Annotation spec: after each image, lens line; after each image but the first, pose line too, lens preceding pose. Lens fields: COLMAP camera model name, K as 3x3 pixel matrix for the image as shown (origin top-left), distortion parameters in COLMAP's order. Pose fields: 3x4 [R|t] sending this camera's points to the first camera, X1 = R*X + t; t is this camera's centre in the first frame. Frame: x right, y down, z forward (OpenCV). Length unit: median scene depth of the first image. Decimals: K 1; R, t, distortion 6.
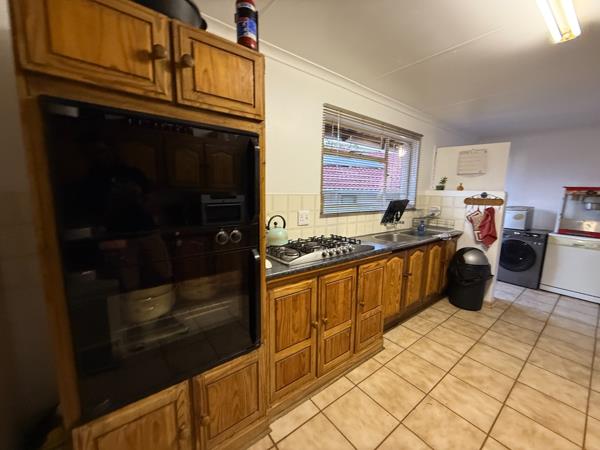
lens RADIAL K [[239.5, 0, 298.3], [0, 239.5, 224.2], [0, 0, 1]] dist [-0.000489, -0.000476]
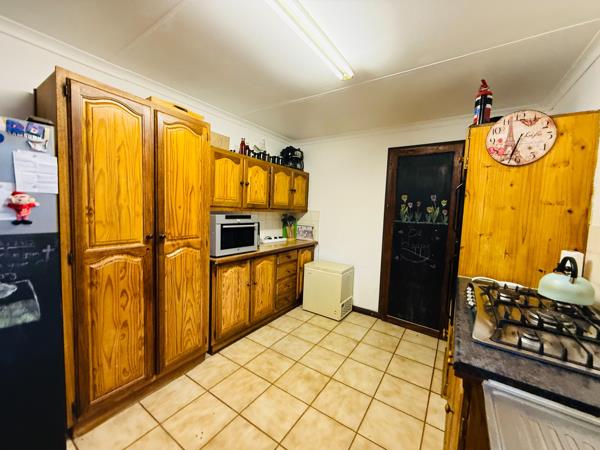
lens RADIAL K [[239.5, 0, 298.3], [0, 239.5, 224.2], [0, 0, 1]] dist [-0.000489, -0.000476]
pose [[-0.943249, -0.036321, -0.330095, 1.107152], [-0.104956, 0.975656, 0.192560, -0.228836], [0.315066, 0.216278, -0.924098, 1.790898]]
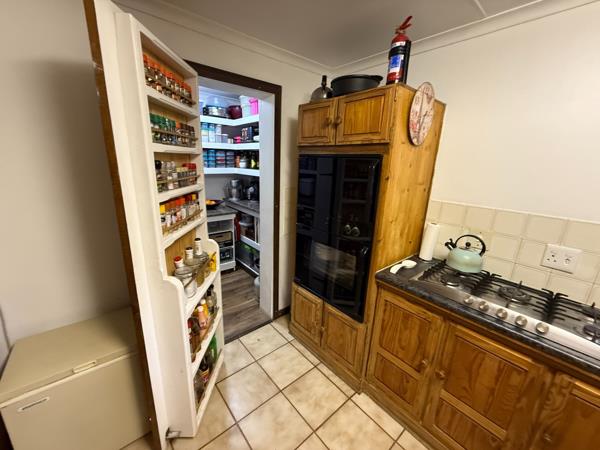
lens RADIAL K [[239.5, 0, 298.3], [0, 239.5, 224.2], [0, 0, 1]] dist [-0.000489, -0.000476]
pose [[0.045576, 0.236663, -0.970522, 0.870862], [-0.175215, 0.958365, 0.225470, -0.200858], [0.983475, 0.159774, 0.085145, 0.451157]]
